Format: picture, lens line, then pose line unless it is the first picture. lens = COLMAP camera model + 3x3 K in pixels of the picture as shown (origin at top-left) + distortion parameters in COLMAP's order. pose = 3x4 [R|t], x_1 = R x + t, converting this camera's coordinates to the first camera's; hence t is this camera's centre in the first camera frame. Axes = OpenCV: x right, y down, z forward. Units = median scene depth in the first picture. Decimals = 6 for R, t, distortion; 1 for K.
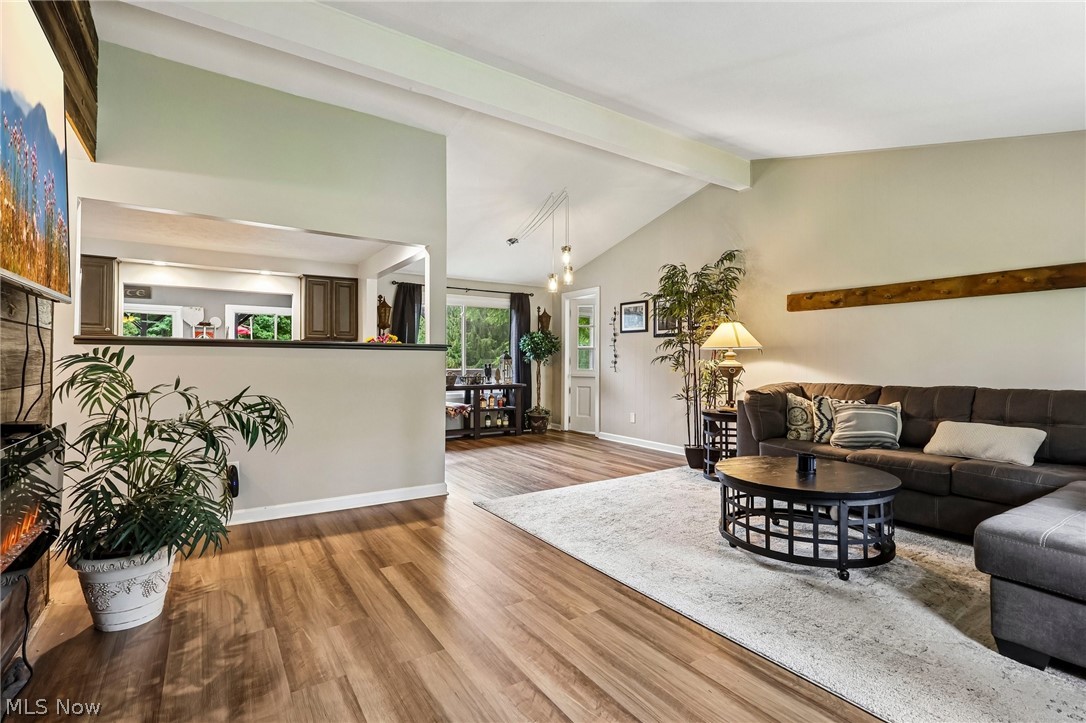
lens RADIAL K [[503.6, 0, 538.1], [0, 503.6, 360.6], [0, 0, 1]] dist [-0.007147, 0.000514]
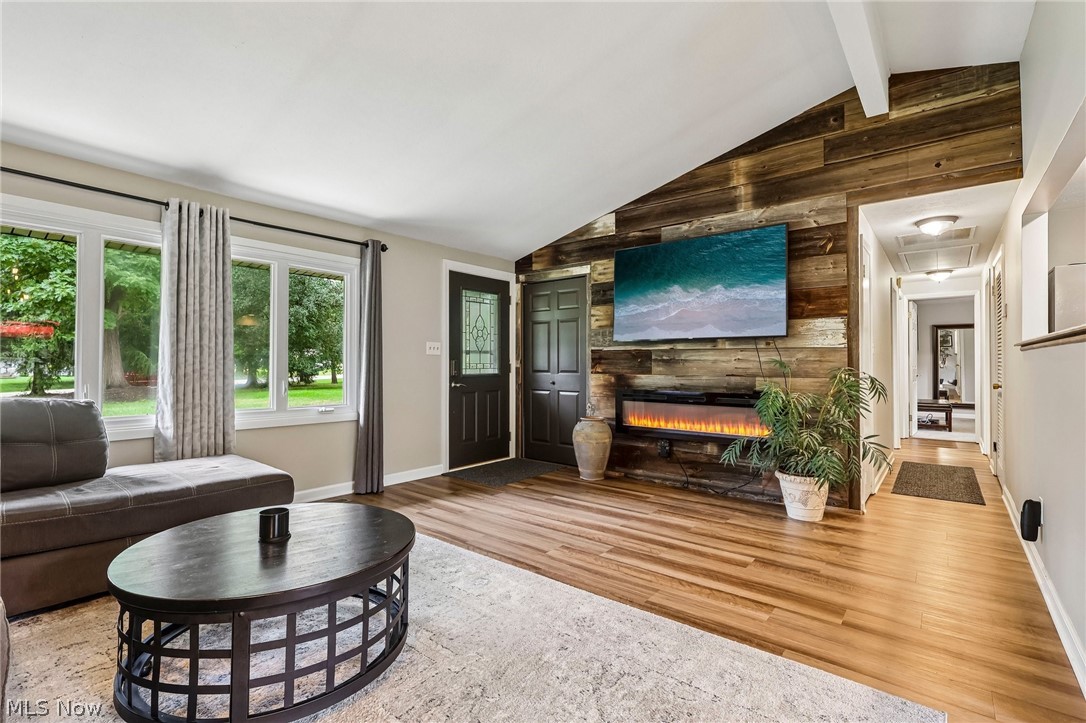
lens RADIAL K [[500.6, 0, 536.6], [0, 500.6, 357.4], [0, 0, 1]] dist [-0.000317, 0.000671]
pose [[-0.953282, -0.009462, -0.301935, 0.260762], [-0.005096, 0.999871, -0.015247, 0.001061], [0.302040, -0.012996, -0.953207, 1.071539]]
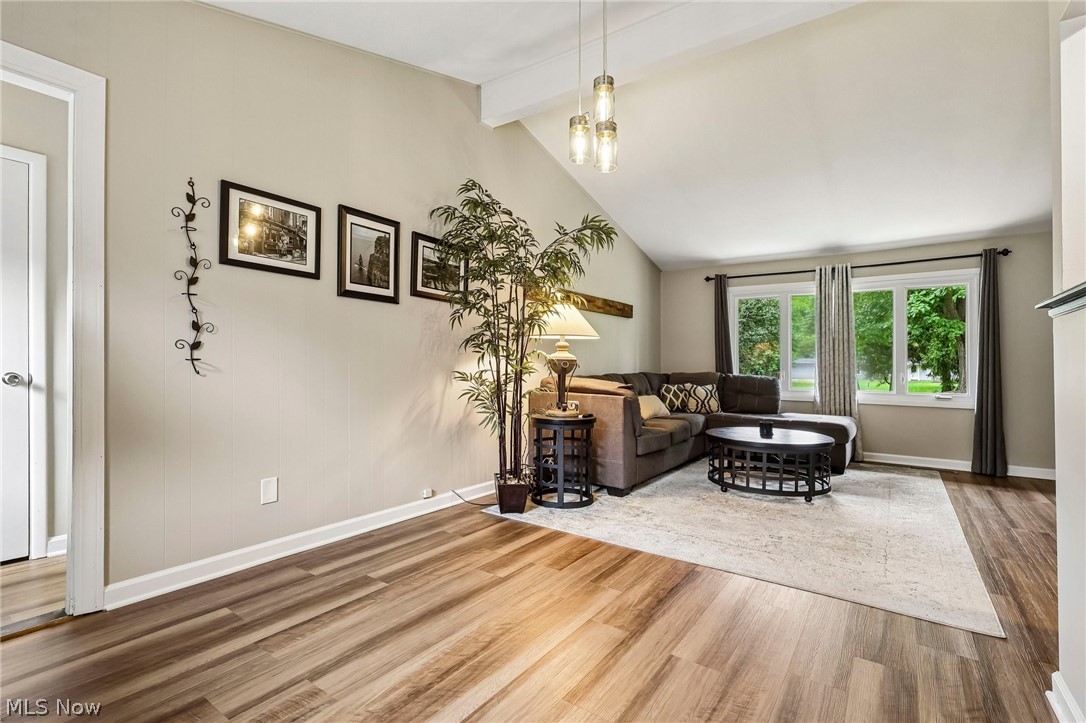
lens RADIAL K [[503.8, 0, 534.0], [0, 503.8, 364.2], [0, 0, 1]] dist [-0.000520, 0.000178]
pose [[-0.356174, -0.003760, 0.934412, -0.357021], [-0.012056, 0.999927, -0.000572, 0.020259], [-0.934342, -0.011469, -0.356194, 1.337455]]
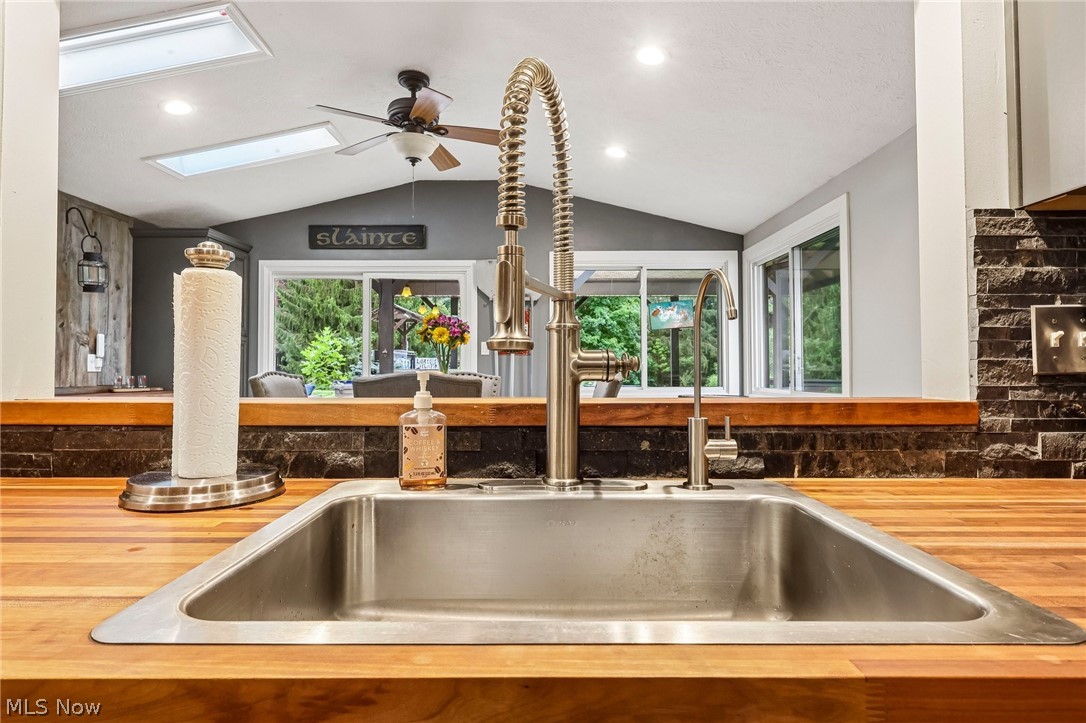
lens RADIAL K [[595.3, 0, 537.1], [0, 595.3, 358.6], [0, 0, 1]] dist [0.000325, 0.000187]
pose [[0.839360, -0.017735, -0.543287, -0.654077], [0.006794, 0.999732, -0.022138, 0.003192], [0.543534, 0.014891, 0.839255, 1.034904]]
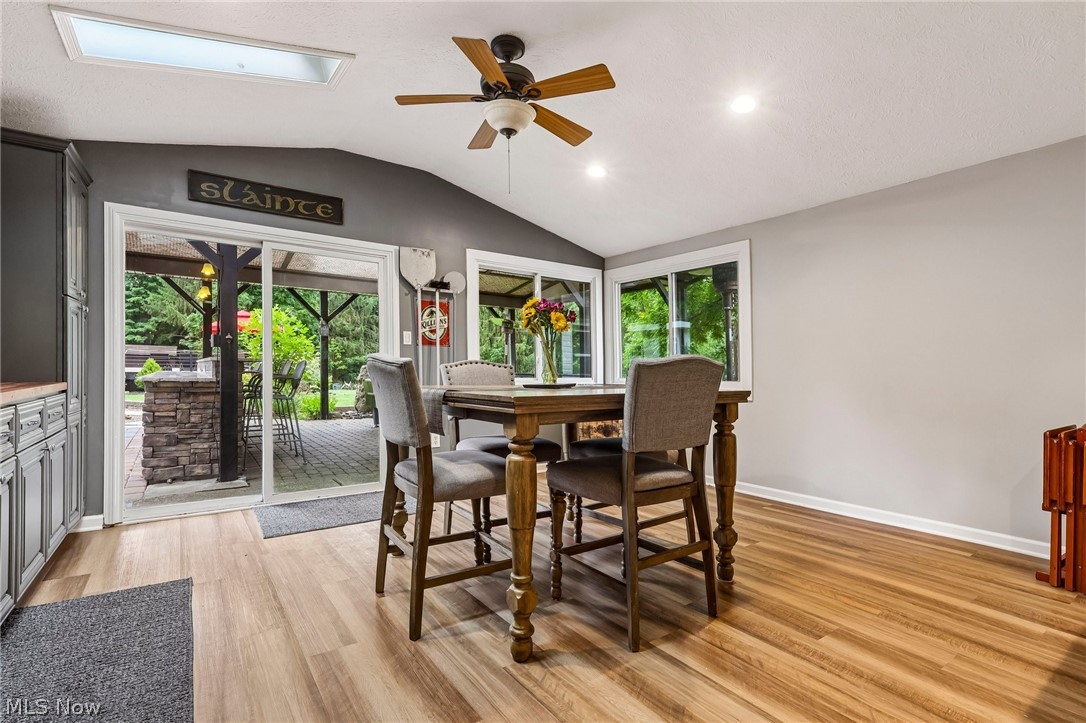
lens RADIAL K [[503.3, 0, 541.8], [0, 503.3, 358.6], [0, 0, 1]] dist [-0.004683, 0.001356]
pose [[0.999328, 0.005736, 0.036207, -1.125778], [-0.004967, 0.999760, -0.021316, 0.015203], [-0.036321, 0.021122, 0.999117, 0.989959]]
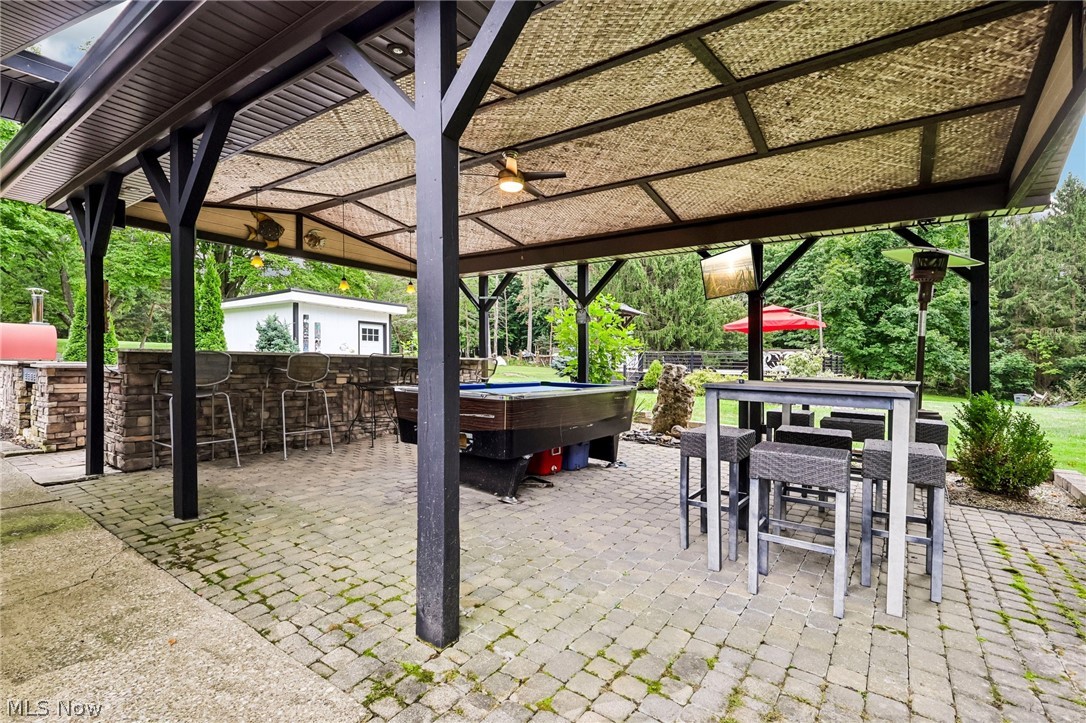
lens RADIAL K [[503.6, 0, 538.1], [0, 503.6, 360.6], [0, 0, 1]] dist [-0.007147, 0.000514]
pose [[0.357951, -0.005446, -0.933724, -0.515622], [-0.014551, 0.999829, -0.011410, 0.013633], [0.933627, 0.017671, 0.357811, 2.504726]]
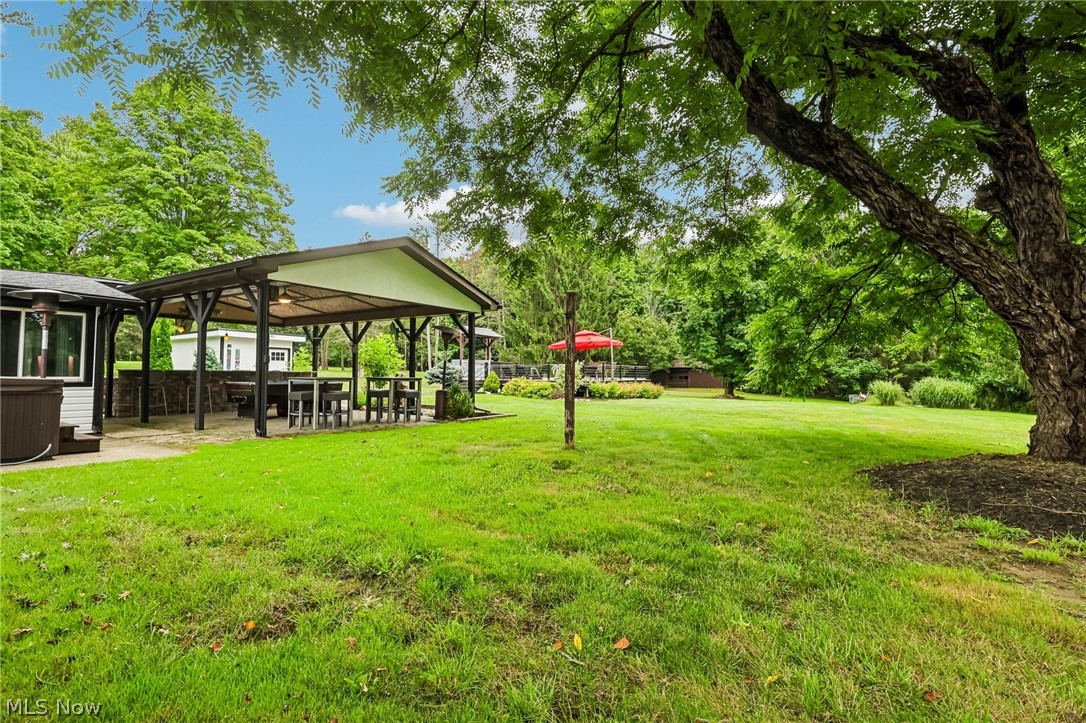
lens RADIAL K [[513.7, 0, 545.0], [0, 513.7, 355.2], [0, 0, 1]] dist [-0.021565, -0.000267]
pose [[0.406920, -0.042046, -0.912496, 1.385522], [0.000111, 0.998942, -0.045979, 0.034224], [0.913464, 0.018609, 0.406494, 2.982667]]
